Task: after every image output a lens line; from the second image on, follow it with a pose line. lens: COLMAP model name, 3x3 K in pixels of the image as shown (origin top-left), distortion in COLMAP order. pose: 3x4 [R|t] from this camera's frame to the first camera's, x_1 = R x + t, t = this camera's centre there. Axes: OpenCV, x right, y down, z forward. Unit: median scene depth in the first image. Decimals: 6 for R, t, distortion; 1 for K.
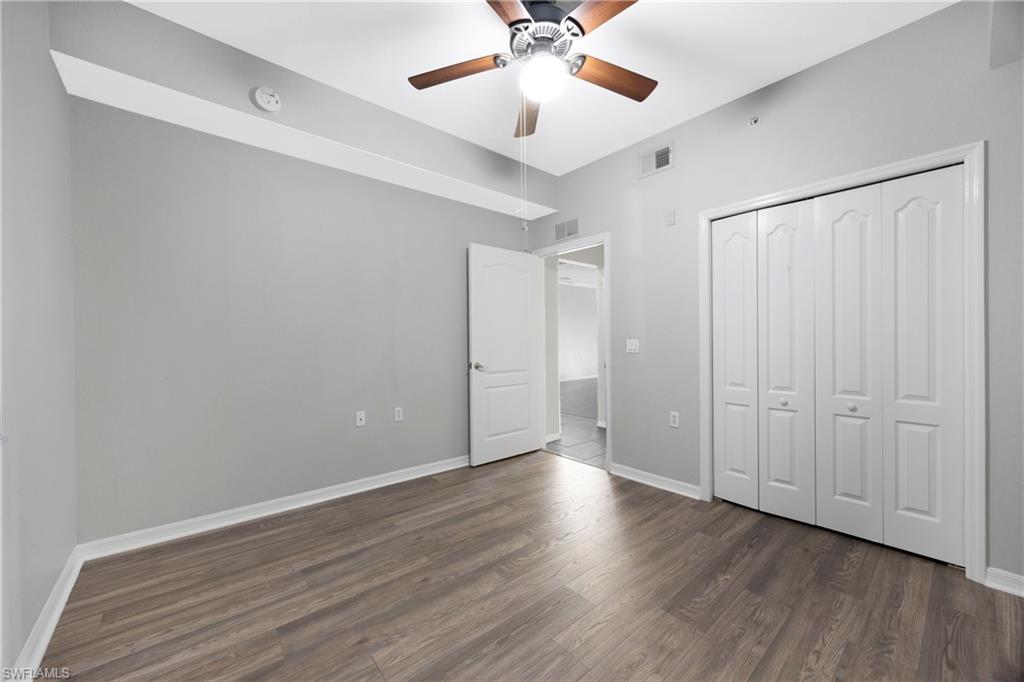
lens RADIAL K [[389.5, 0, 529.2], [0, 389.5, 342.8], [0, 0, 1]] dist [-0.013742, 0.001223]
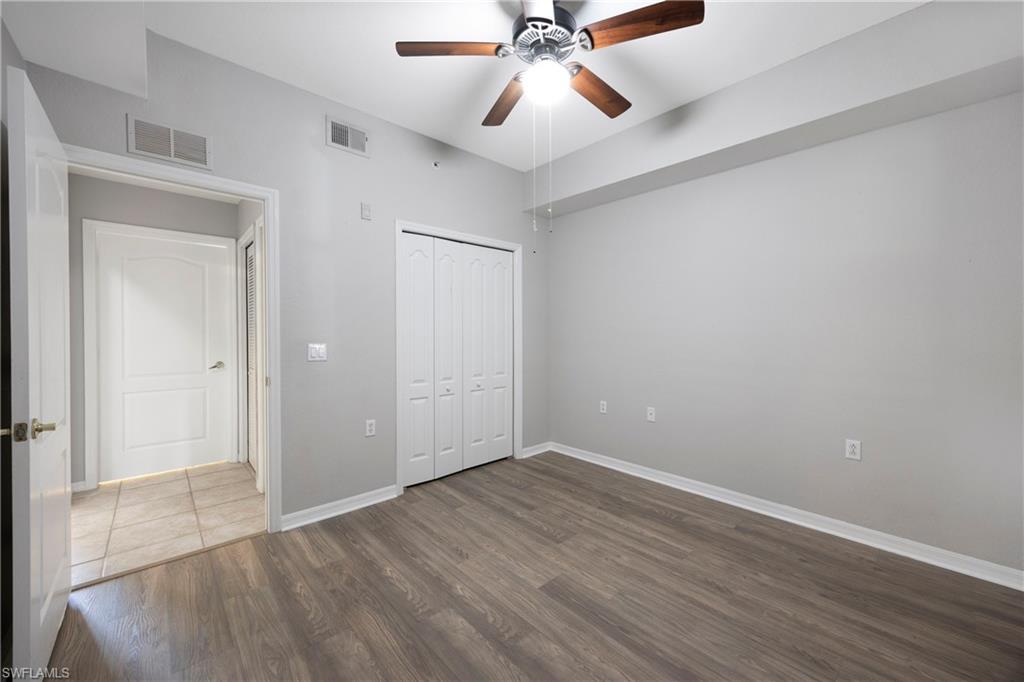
lens RADIAL K [[389.5, 0, 506.6], [0, 389.5, 347.1], [0, 0, 1]] dist [-0.013742, 0.001223]
pose [[-0.005040, -0.031738, 0.999484, -0.739077], [0.006661, 0.999473, 0.031771, -0.034805], [-0.999965, 0.006817, -0.004826, 0.879089]]
